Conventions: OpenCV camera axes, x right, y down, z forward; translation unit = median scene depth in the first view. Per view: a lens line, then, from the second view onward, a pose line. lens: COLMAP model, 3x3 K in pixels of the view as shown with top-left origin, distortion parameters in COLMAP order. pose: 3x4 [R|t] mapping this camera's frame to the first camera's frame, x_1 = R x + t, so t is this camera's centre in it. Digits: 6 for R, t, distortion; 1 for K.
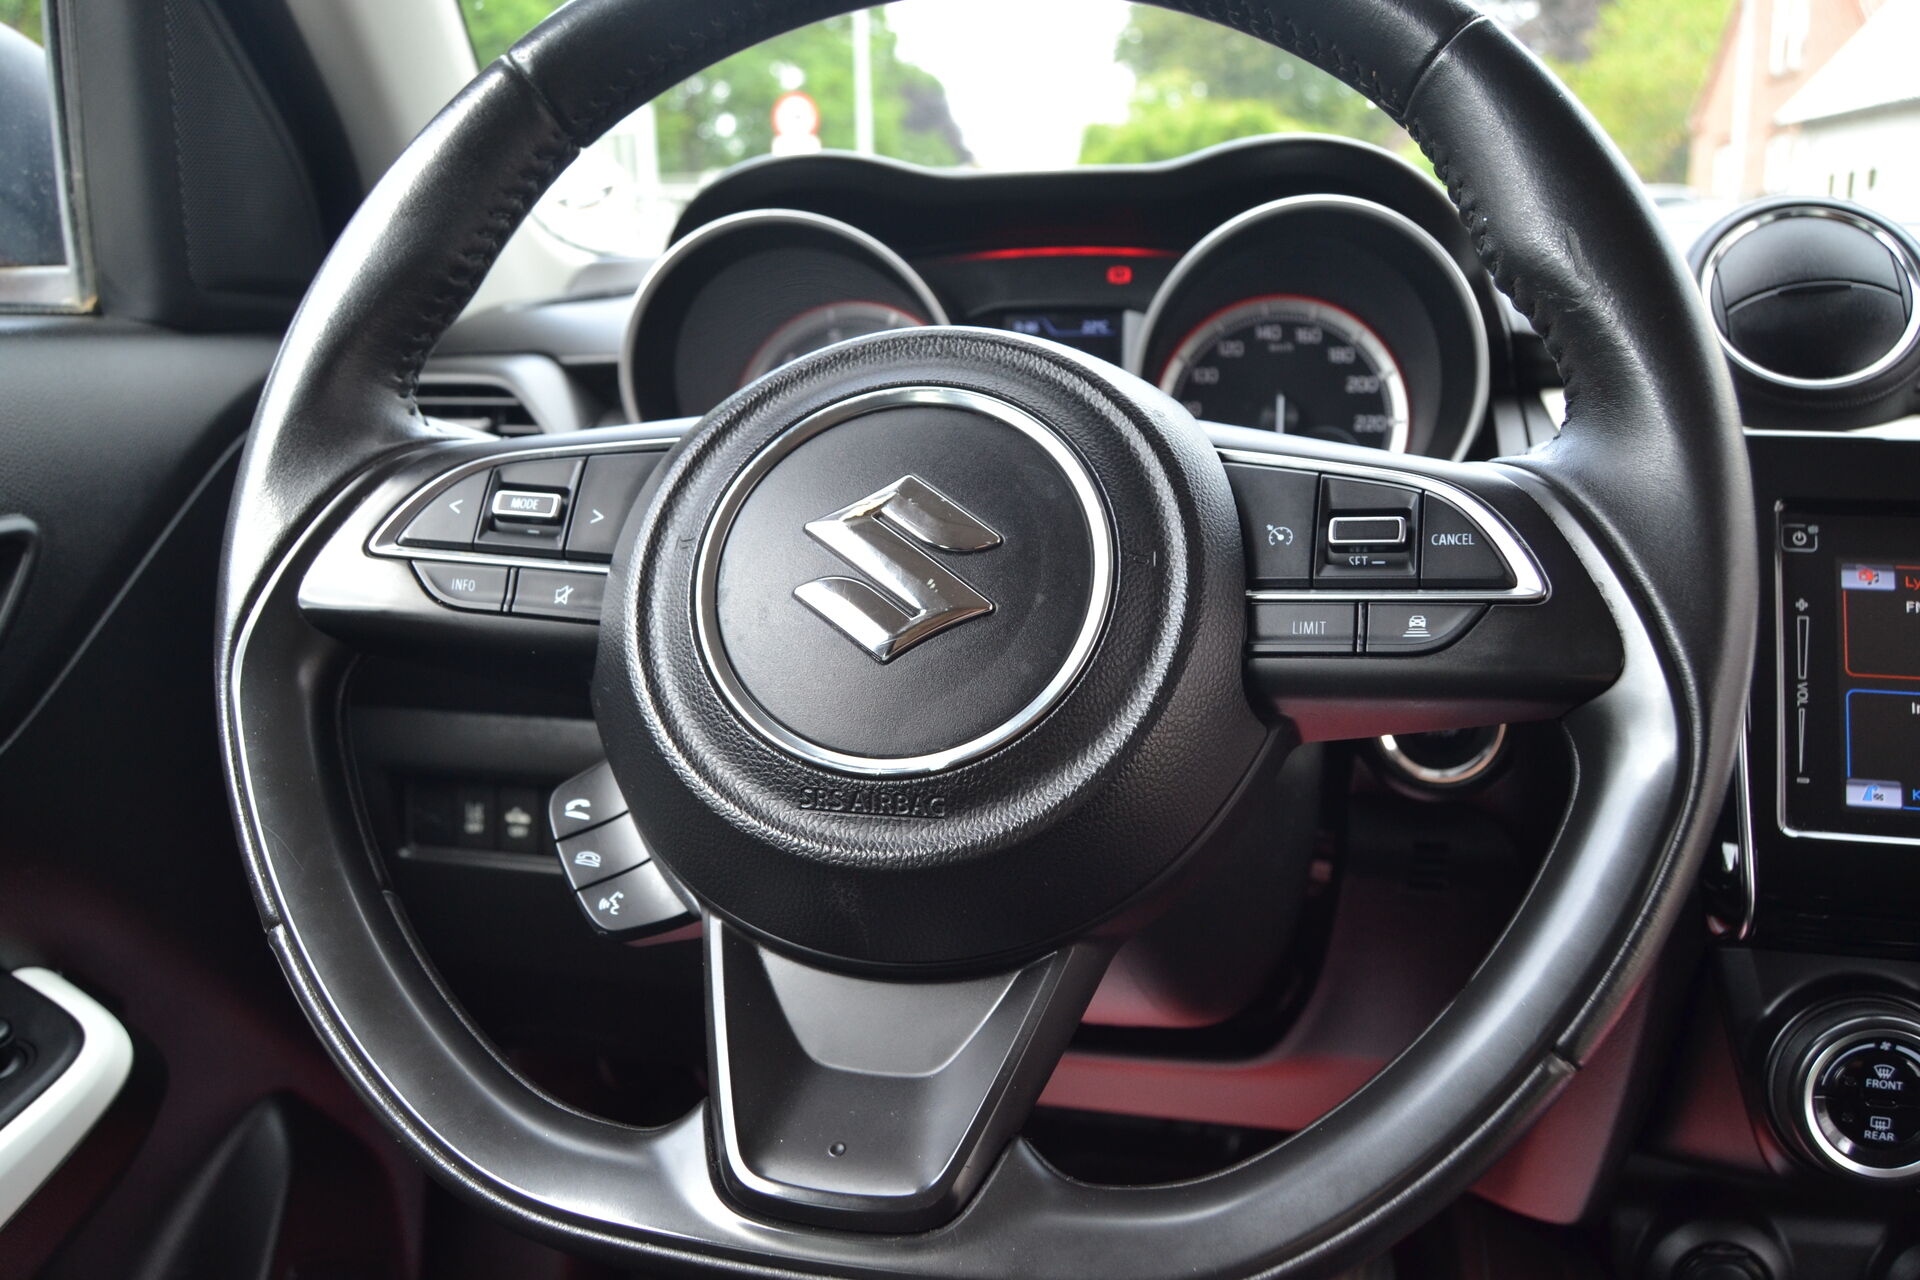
lens RADIAL K [[1487.6, 0, 963.5], [0, 1487.6, 666.3], [0, 0, 1]] dist [0.000041, -0.078262]
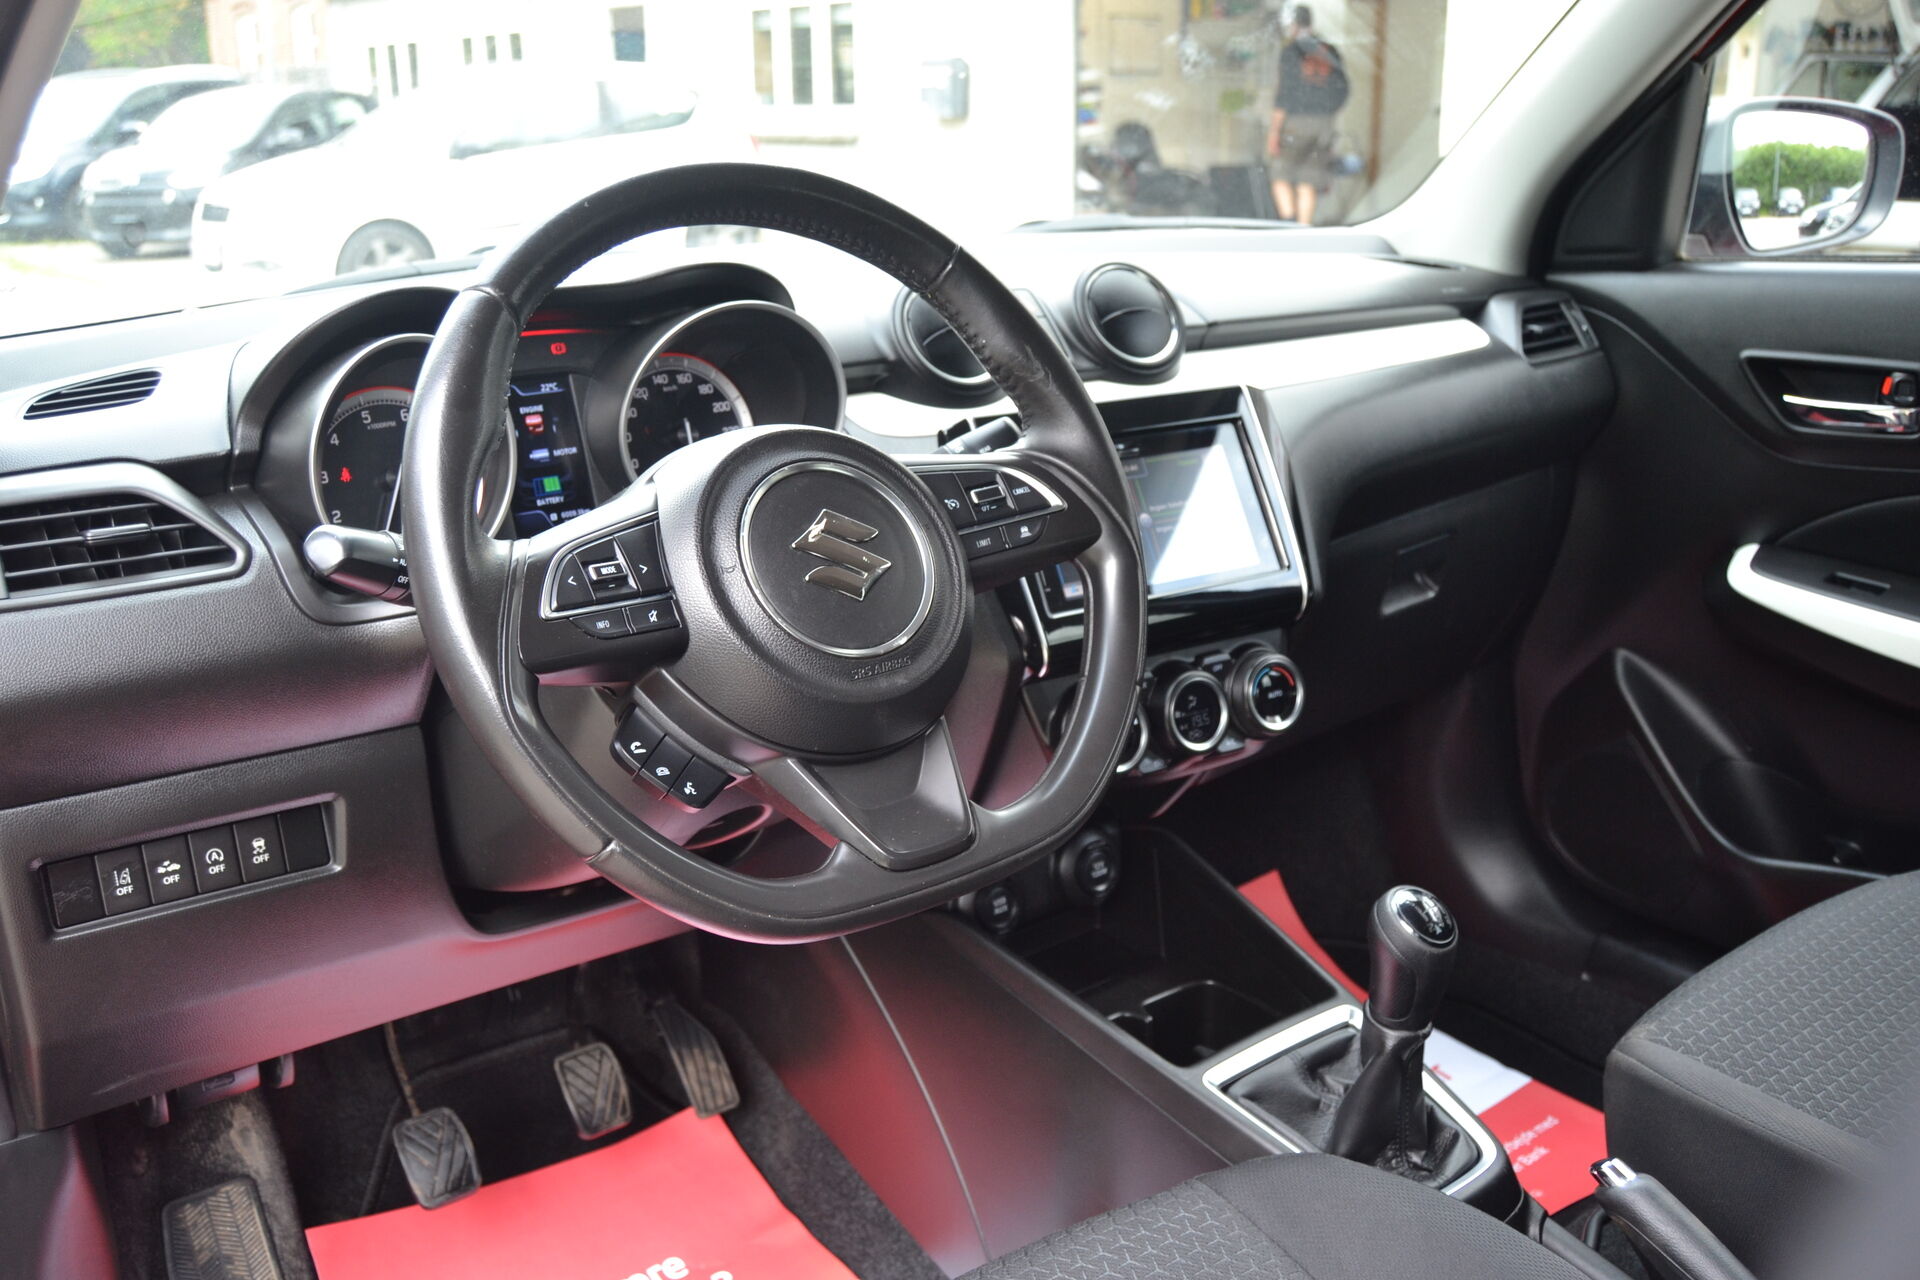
lens RADIAL K [[1705.0, 0, 960.0], [0, 1705.0, 640.0], [0, 0, 1]] dist [-0.052076, 0.004477]
pose [[0.659723, -0.211697, 0.721075, -1.146808], [0.197501, 0.974616, 0.105435, -0.120173], [-0.725092, 0.072855, 0.684787, -0.464431]]
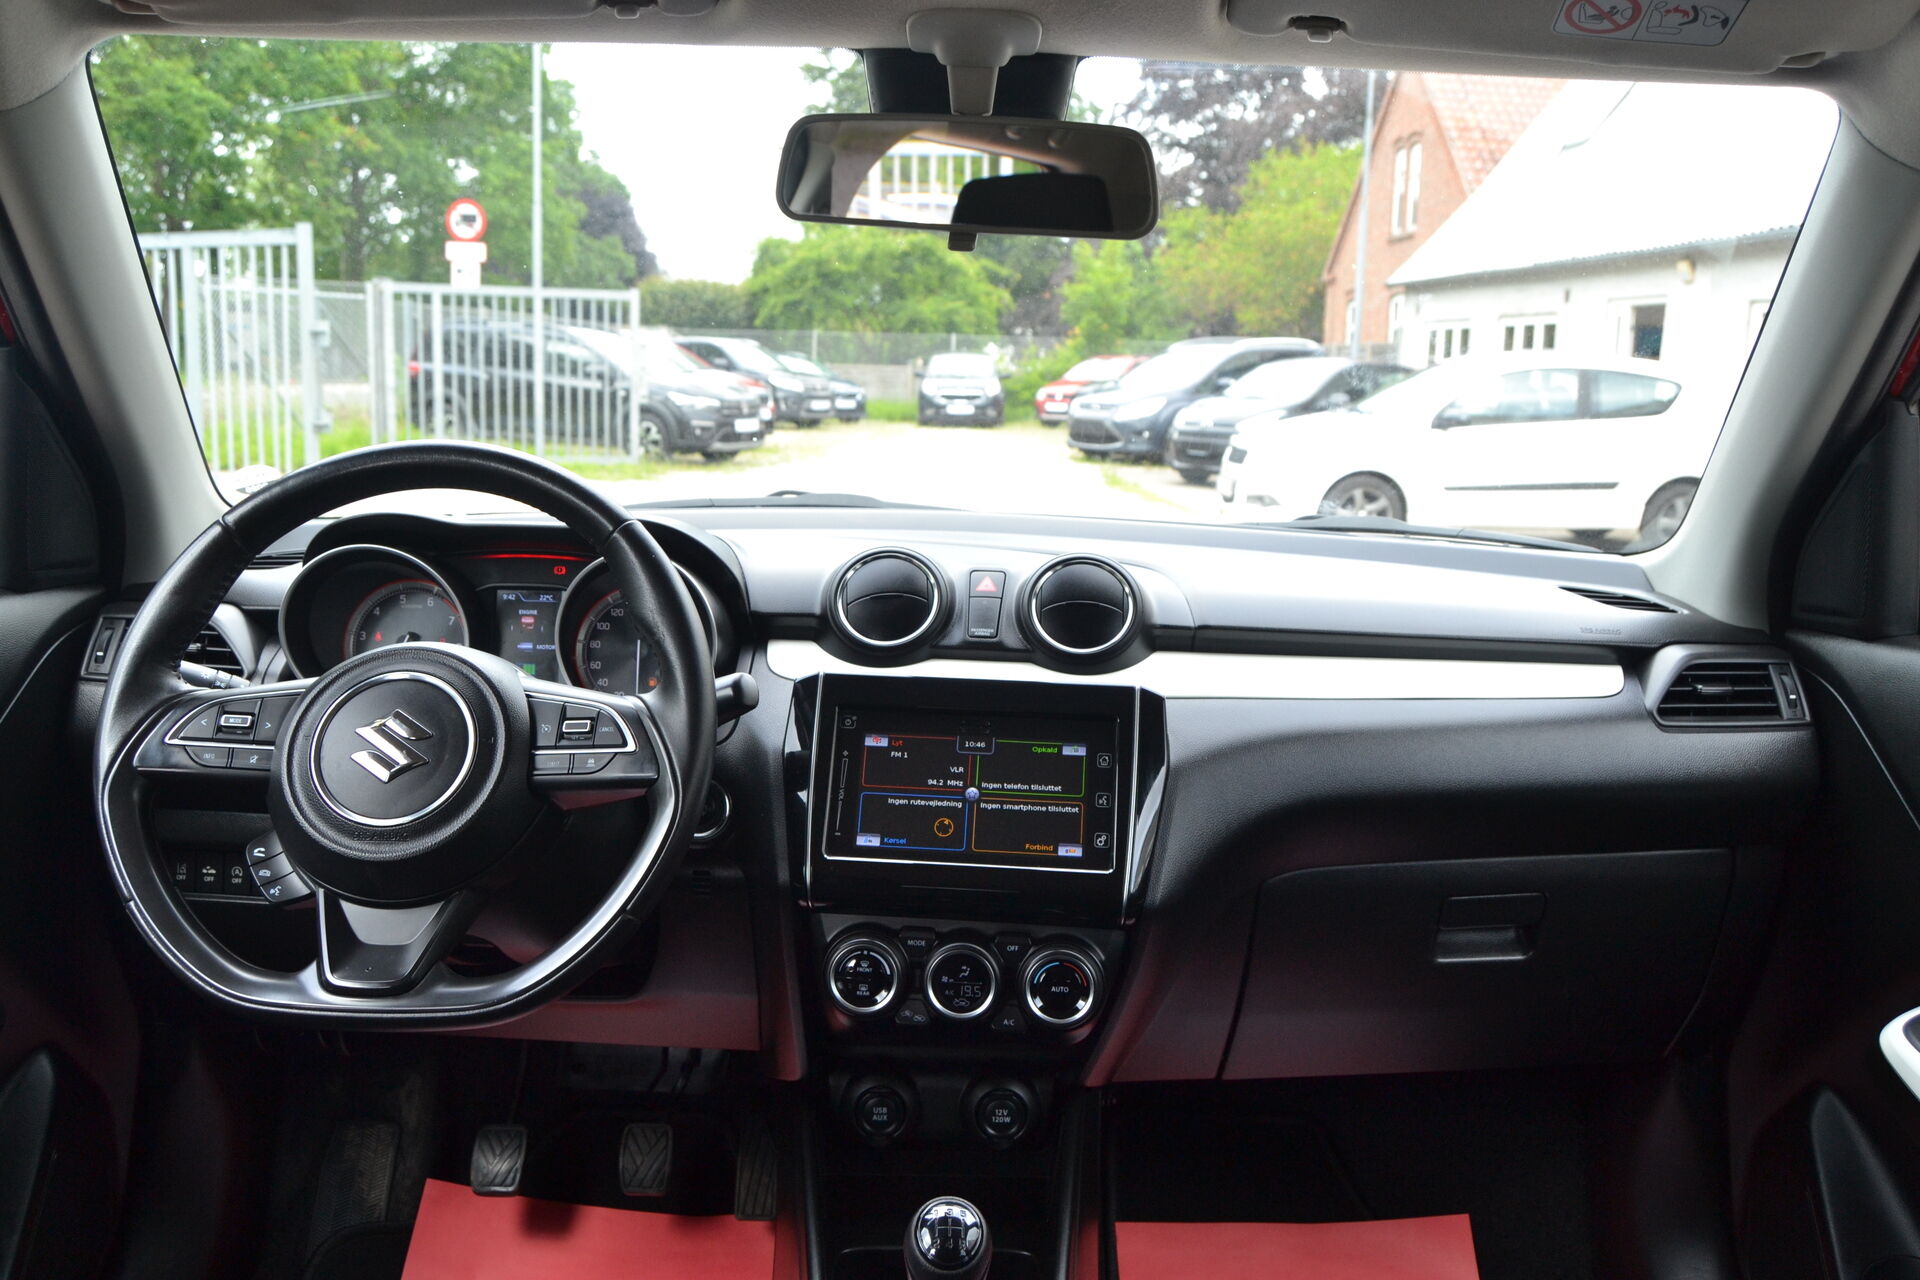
lens RADIAL K [[1515.4, 0, 968.4], [0, 1515.4, 669.7], [0, 0, 1]] dist [-0.117266, 0.066280]
pose [[0.976330, 0.010300, 0.216043, 0.264543], [0.005186, 0.997463, -0.070994, -0.005878], [-0.216226, 0.070434, 0.973799, -1.234502]]
